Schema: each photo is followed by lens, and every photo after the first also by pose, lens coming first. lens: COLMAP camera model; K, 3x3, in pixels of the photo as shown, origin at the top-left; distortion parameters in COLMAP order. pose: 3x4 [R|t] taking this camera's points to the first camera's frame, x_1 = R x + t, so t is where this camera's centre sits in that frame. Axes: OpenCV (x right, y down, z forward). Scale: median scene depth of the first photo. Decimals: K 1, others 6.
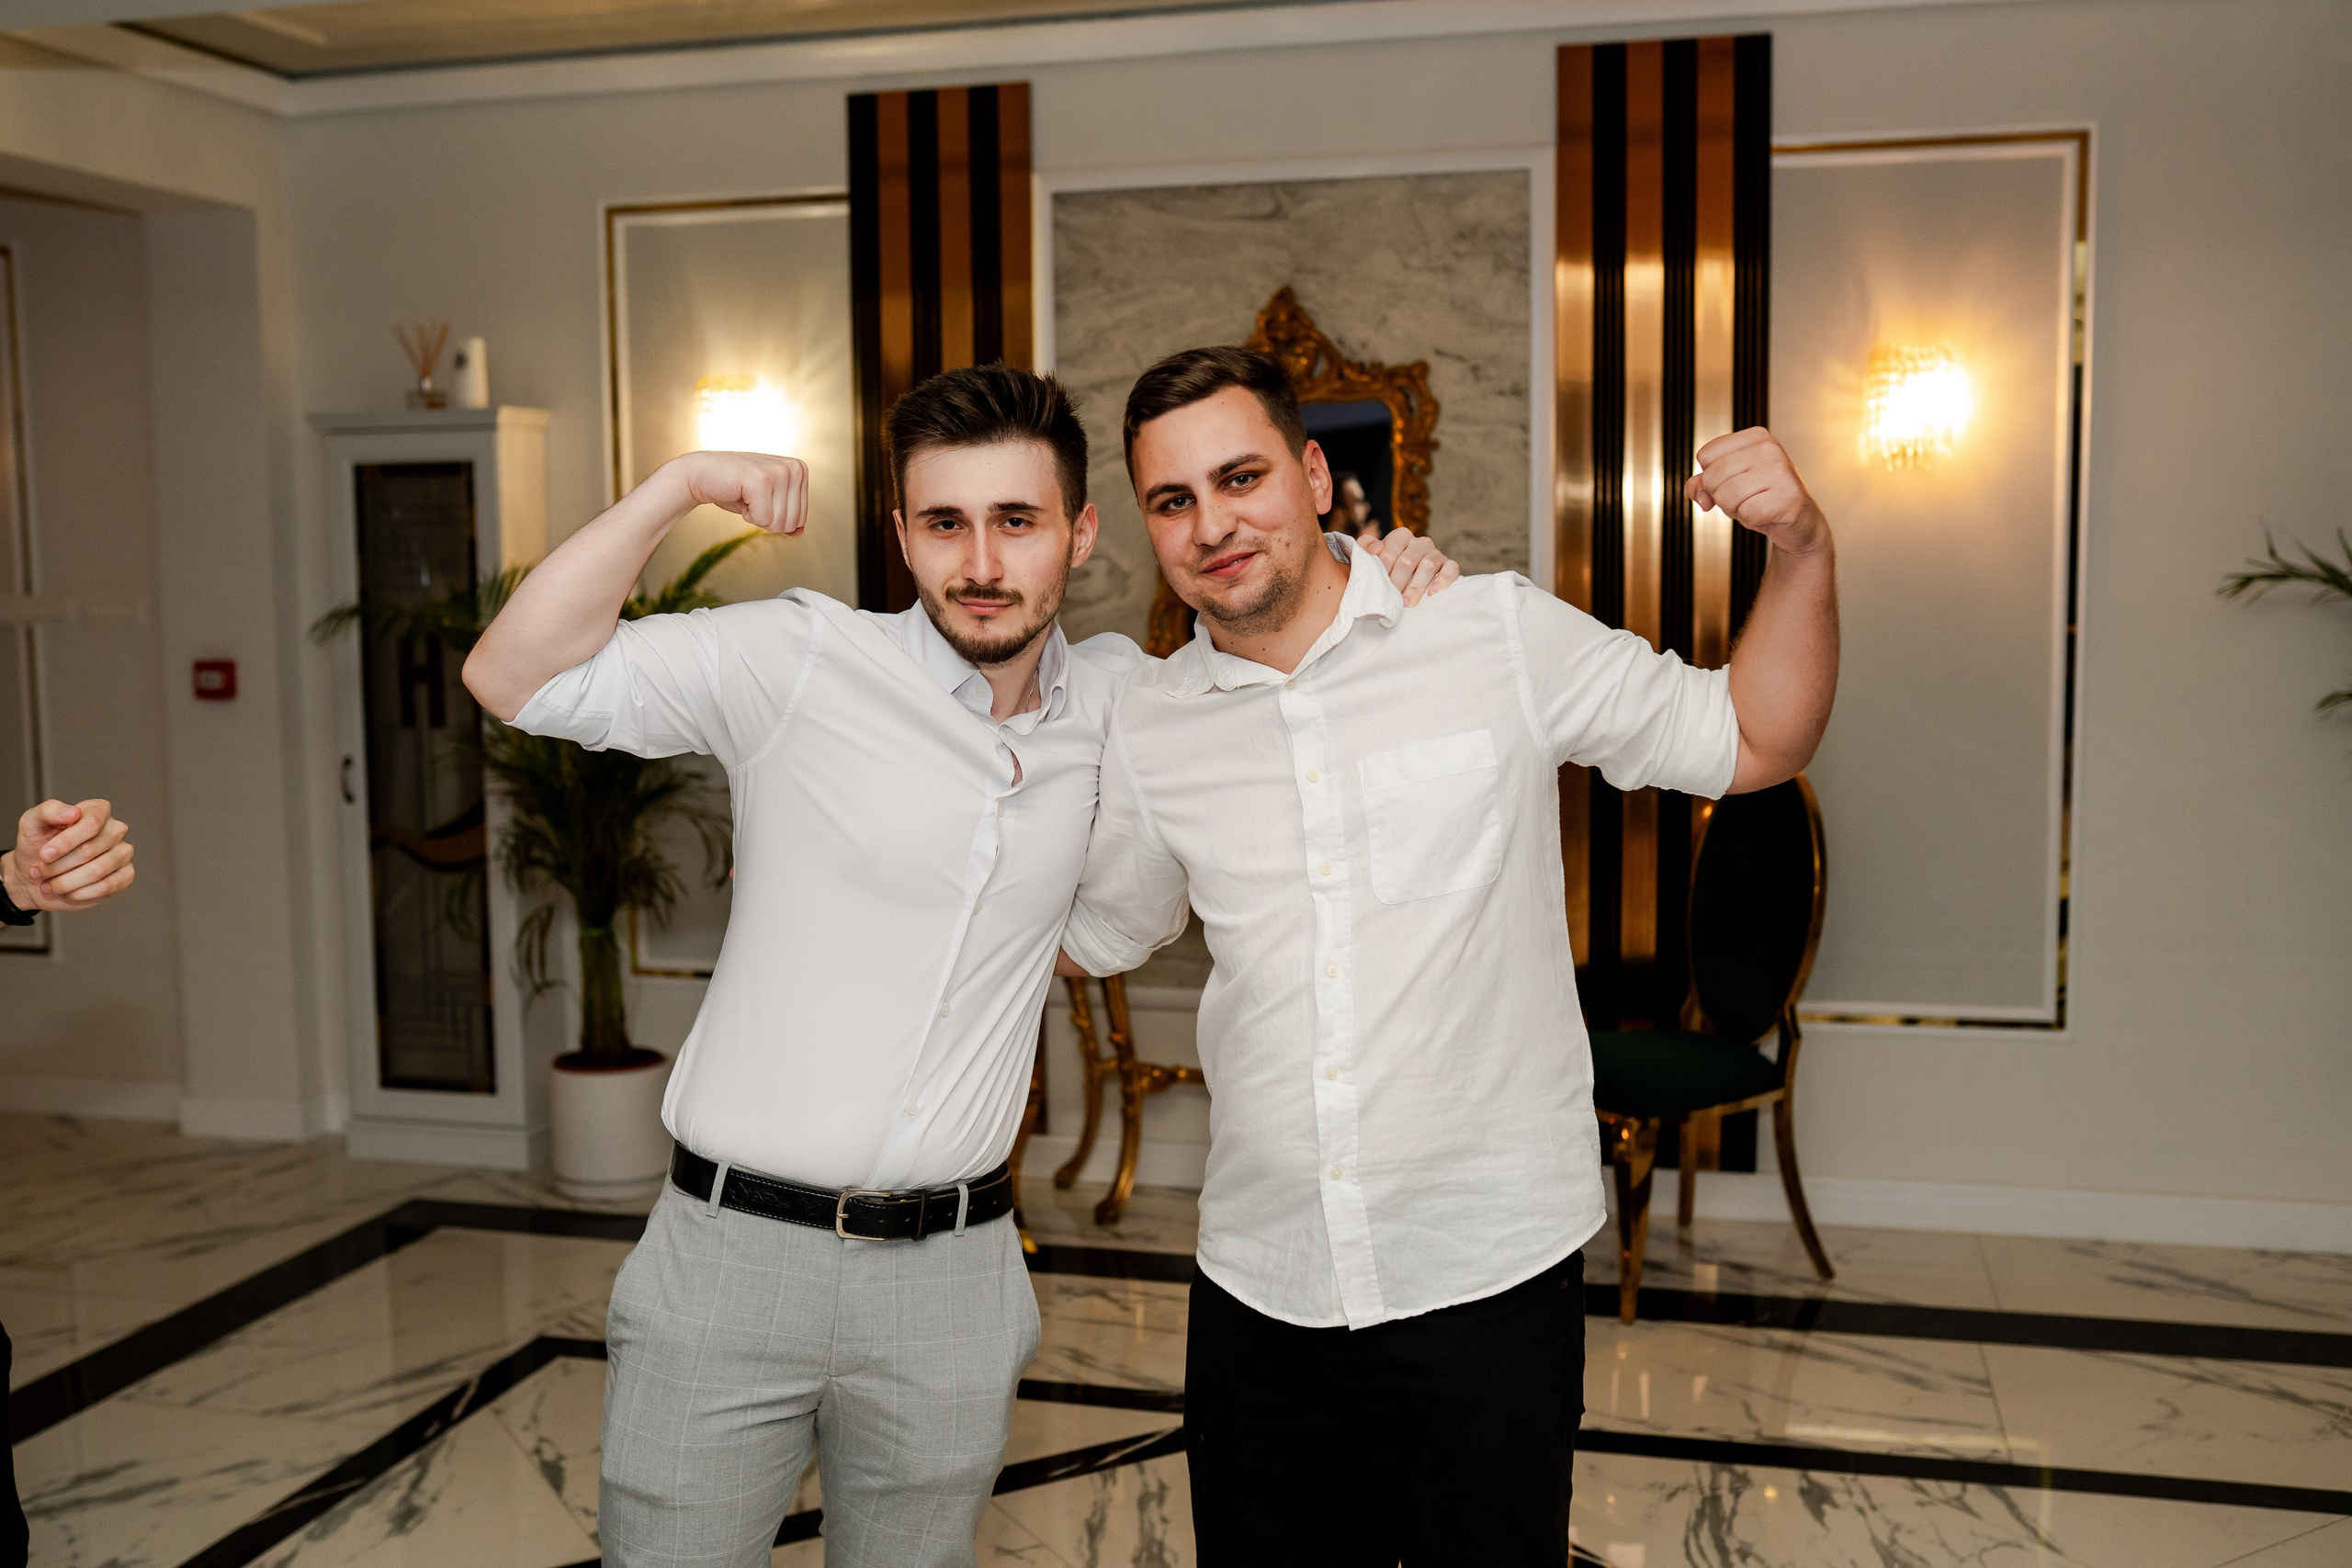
lens RADIAL K [[2311.1, 0, 1173.3], [0, 2311.1, 798.9], [0, 0, 1]] dist [-0.018069, -0.005790]
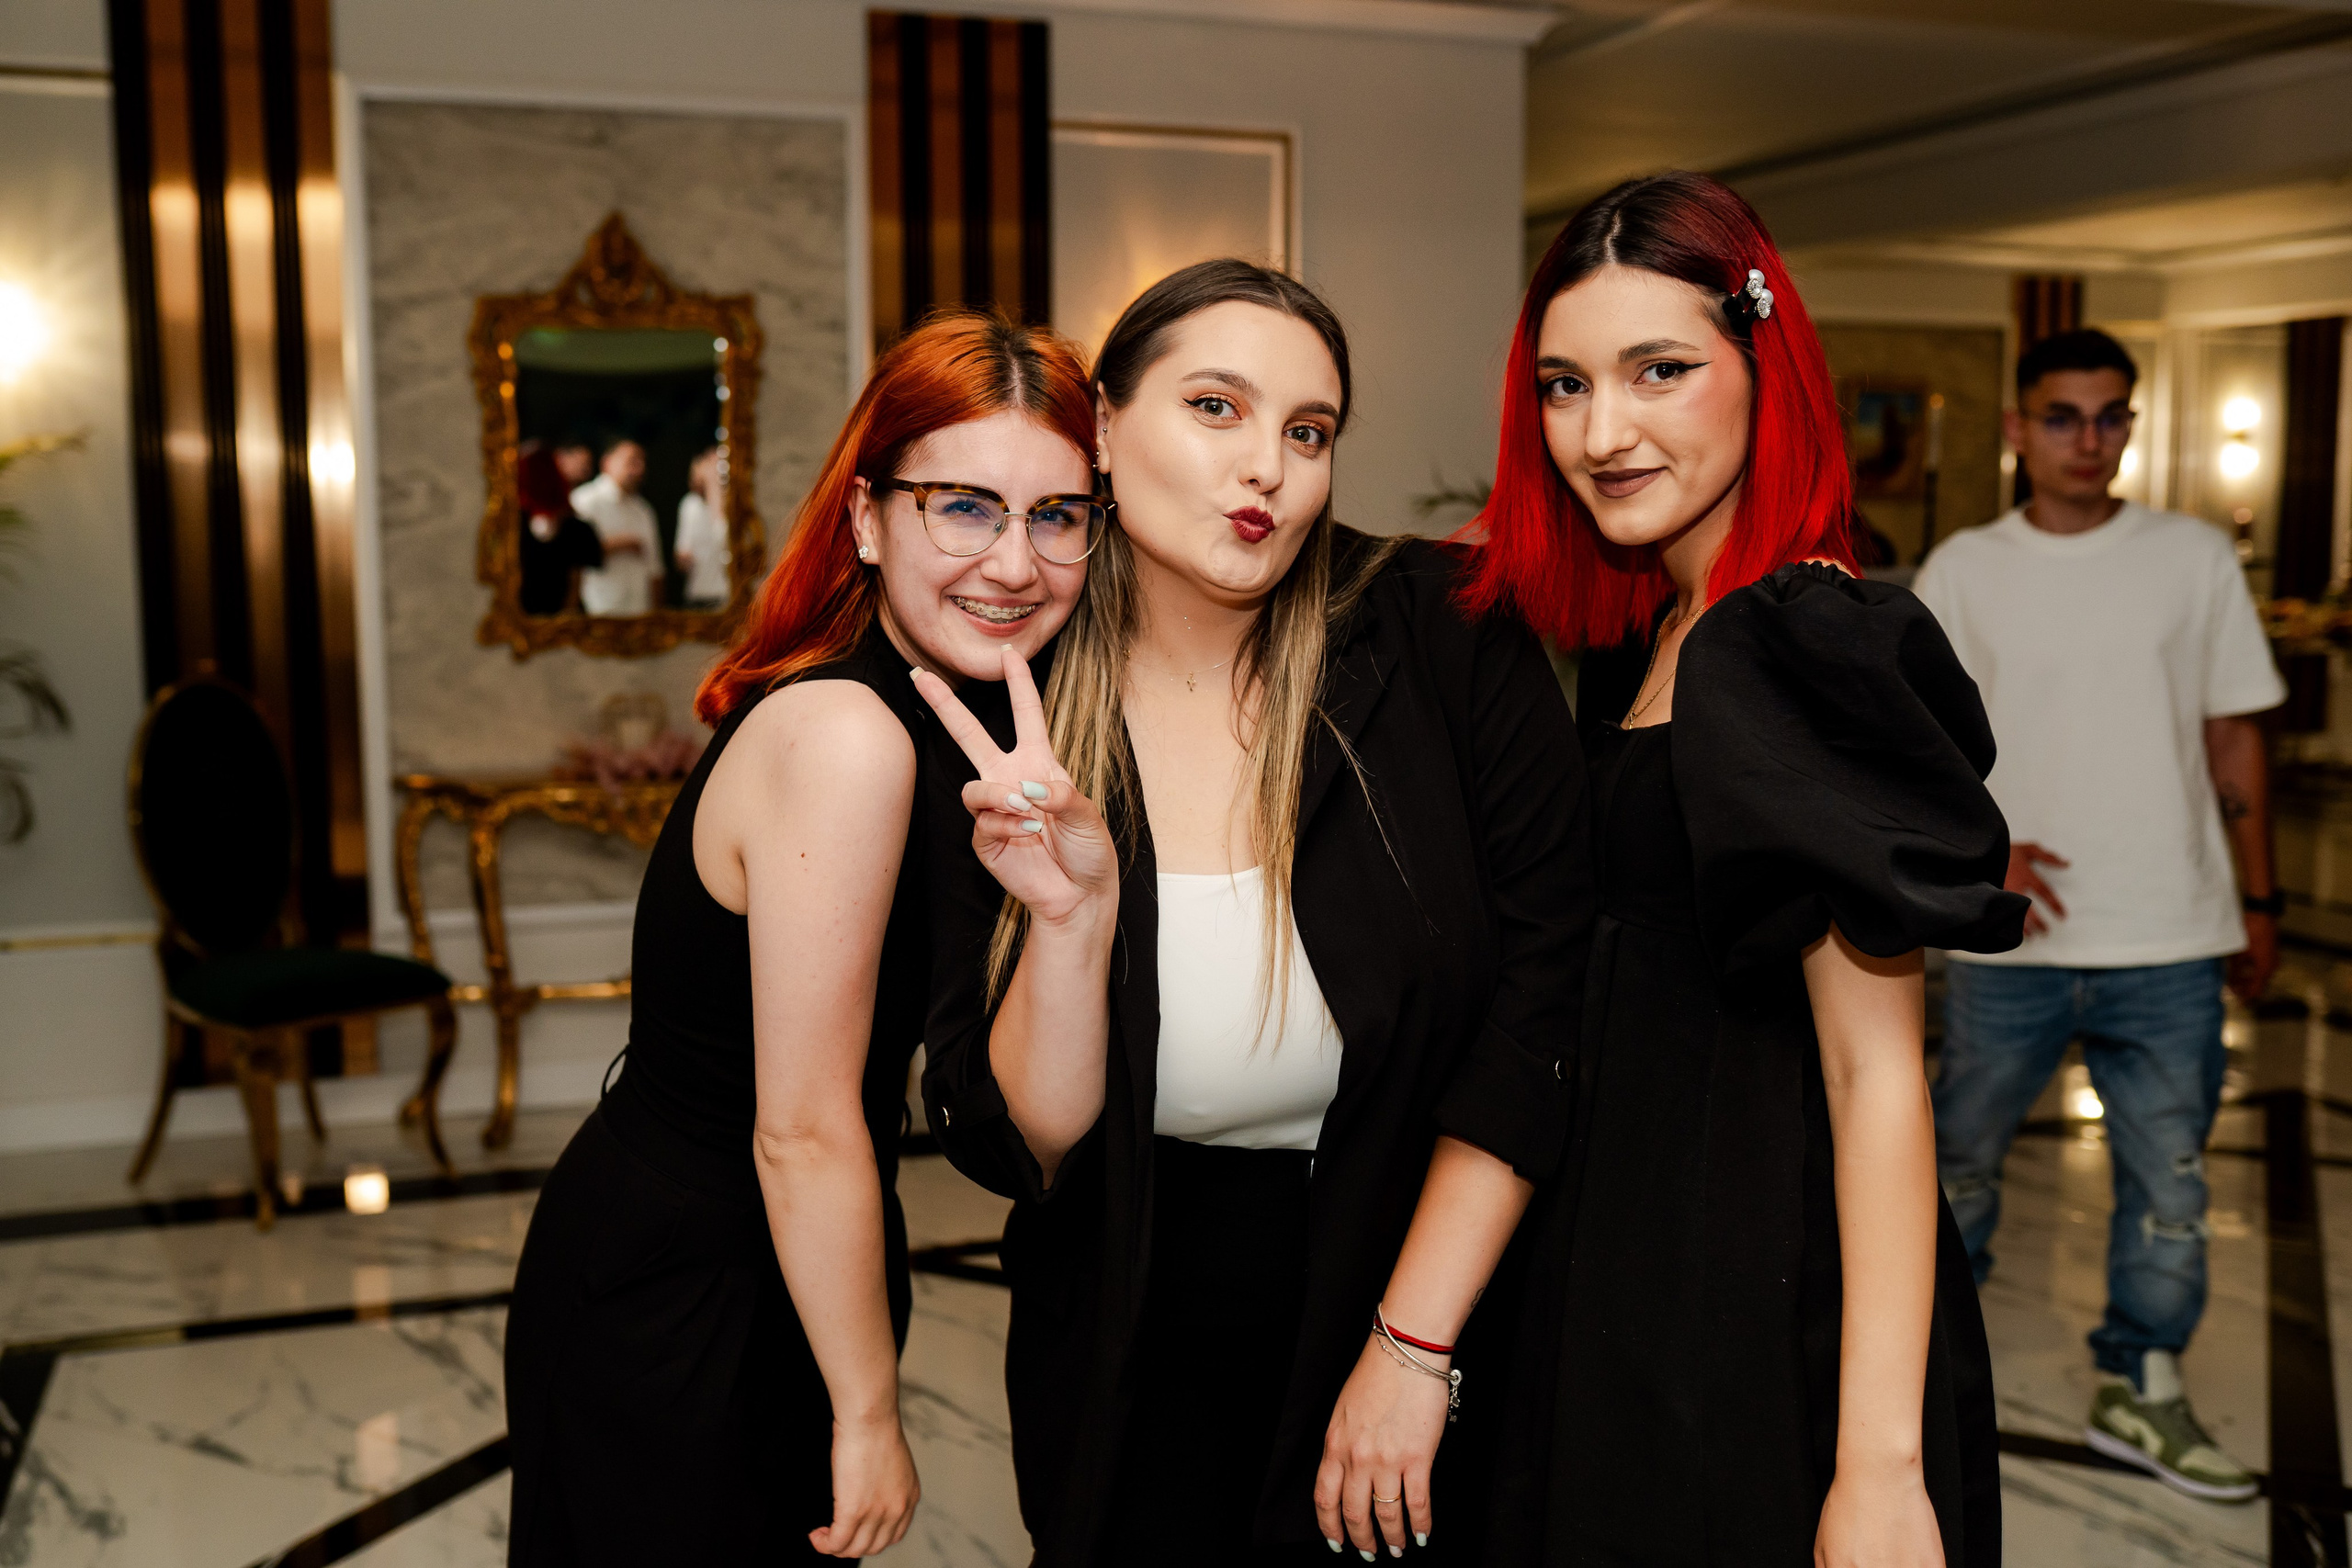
lens RADIAL K [[2316.8, 0, 1176.0], [0, 2316.8, 784.0], [0, 0, 1]] dist [-0.015625, 0.023166]
pose [[0.828299, -0.060798, 0.556978, -0.333206], [0.055292, 0.998113, 0.026725, 0.017169], [-0.557551, 0.008660, 0.830097, 0.012810]]
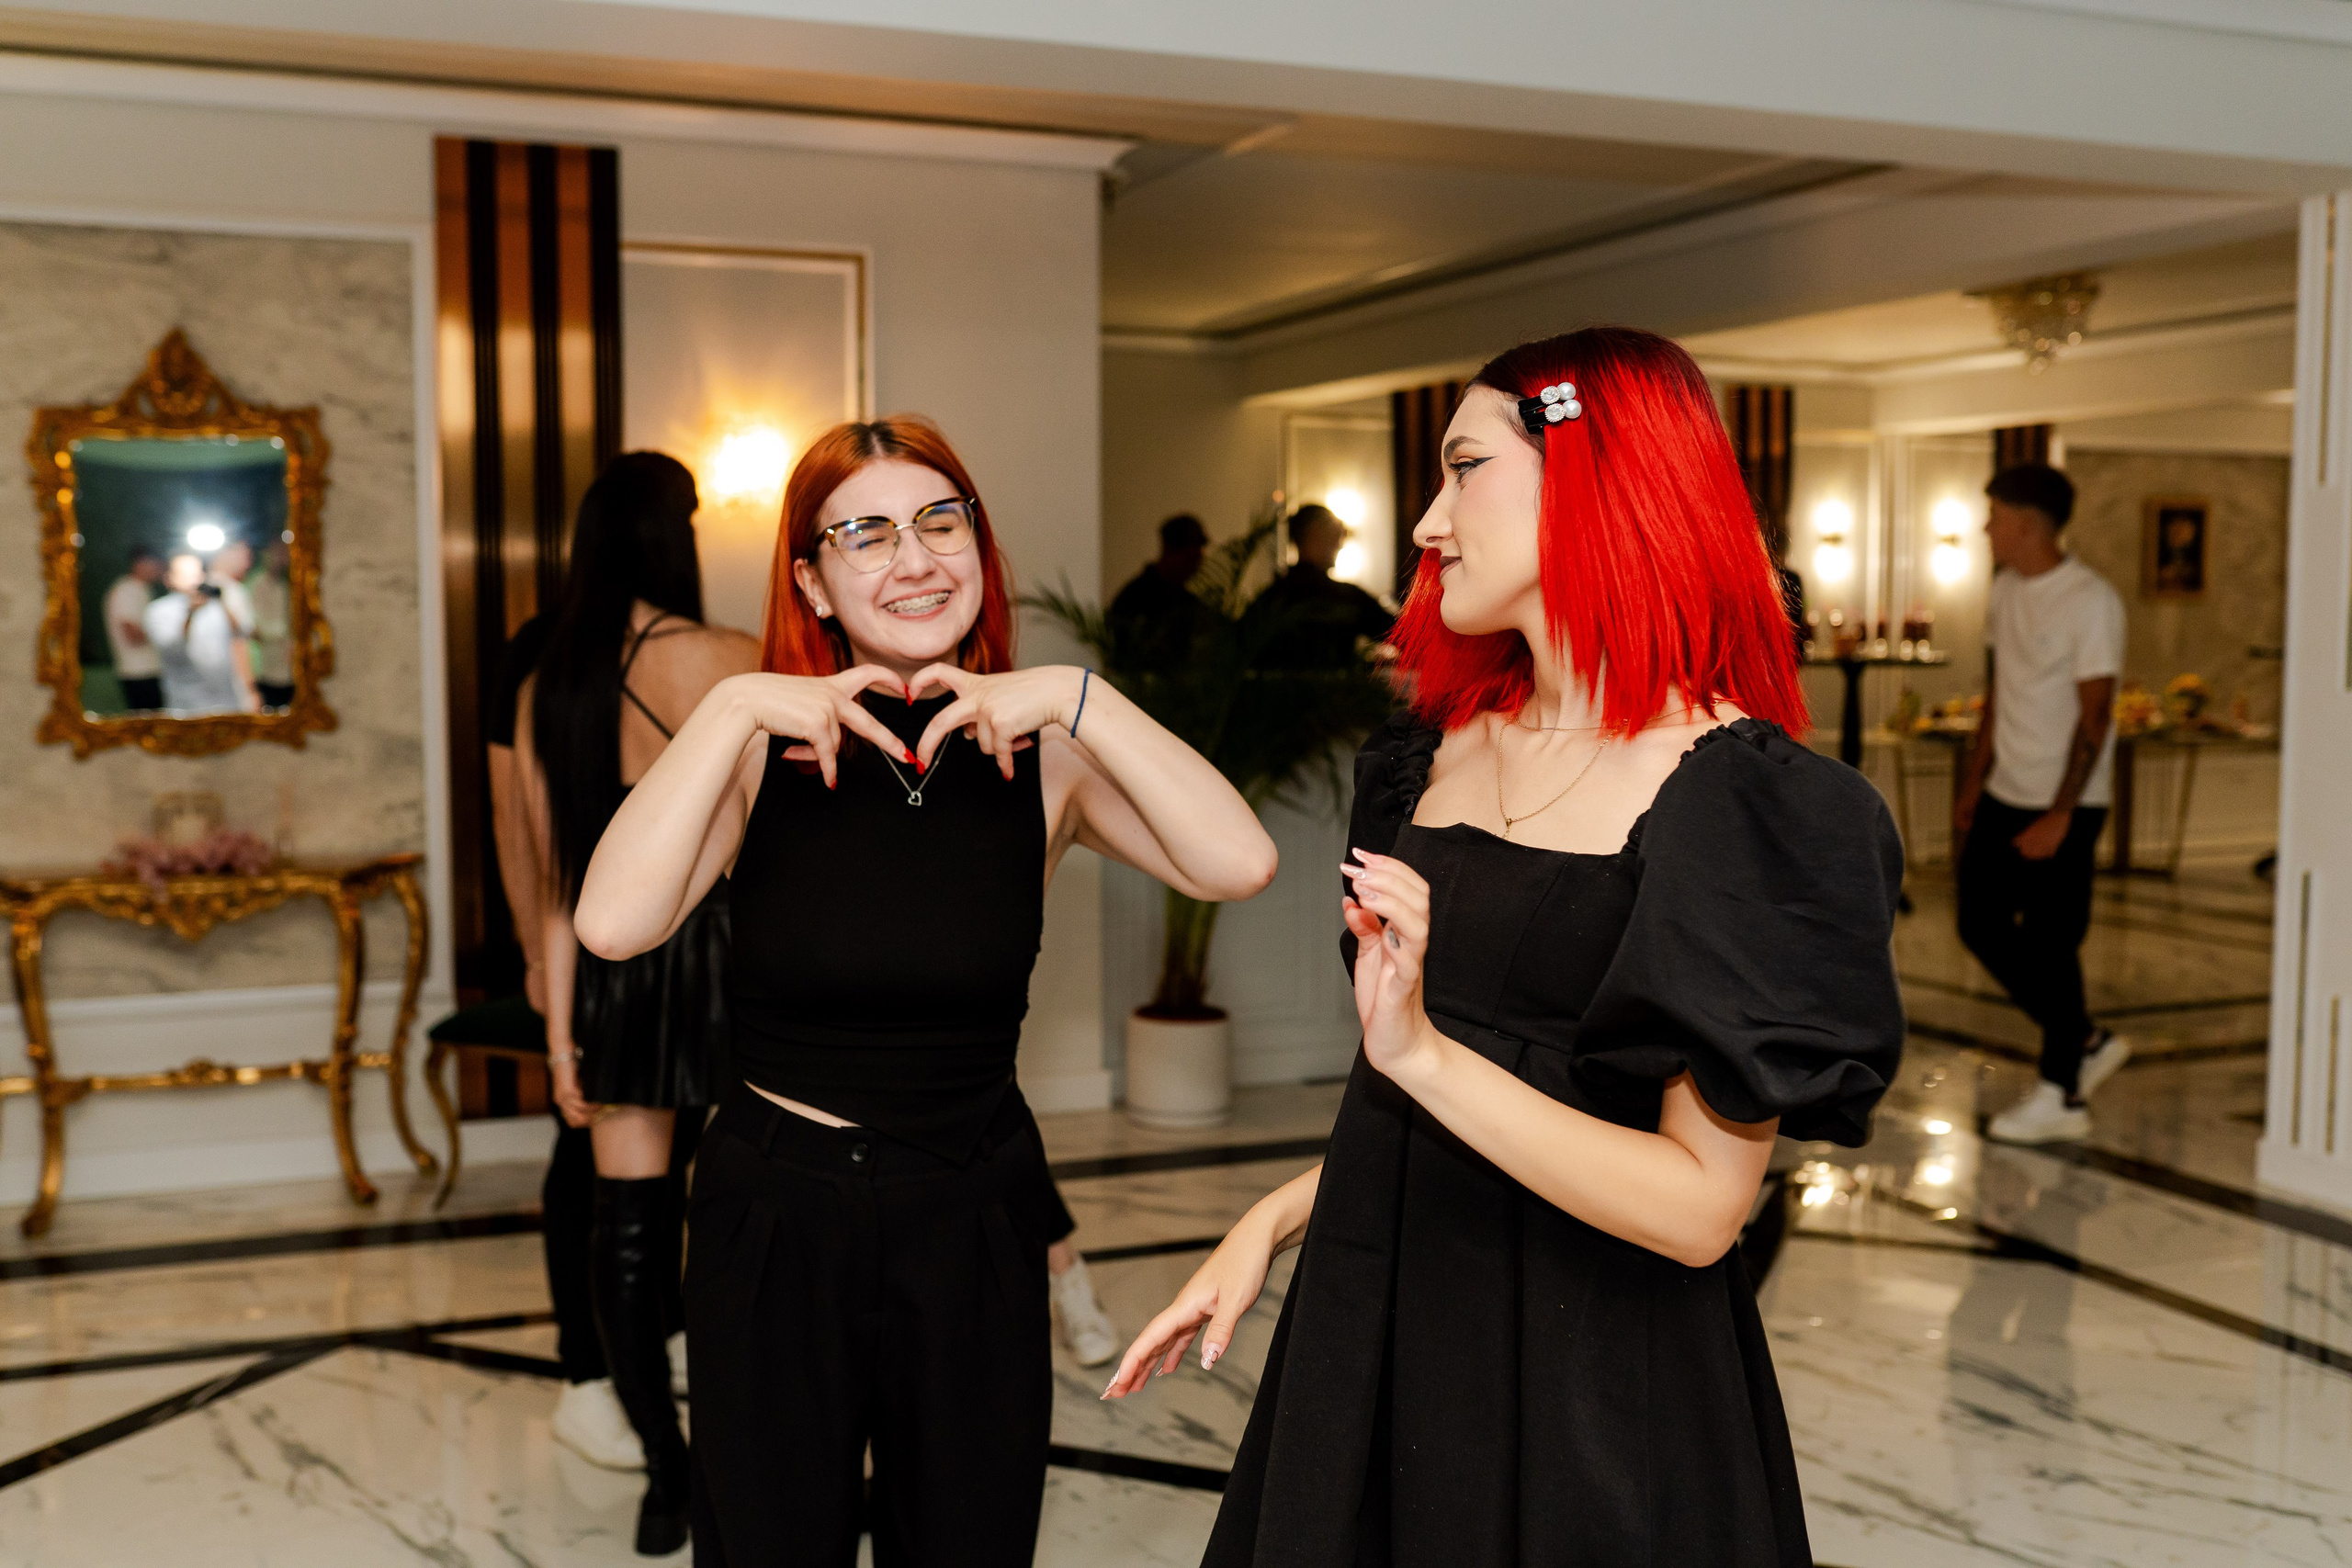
lens RADIAL K [[2316.8, 0, 1176.0], [0, 2316.8, 784.0], [0, 0, 1]] dist [-0.015625, 0.023166]
pose [[0.806802, -0.039214, 0.589519, -0.216202], [0.057247, 0.998289, -0.011941, 0.026640], [-0.588042, 0.043382, 0.807666, -0.120745]]
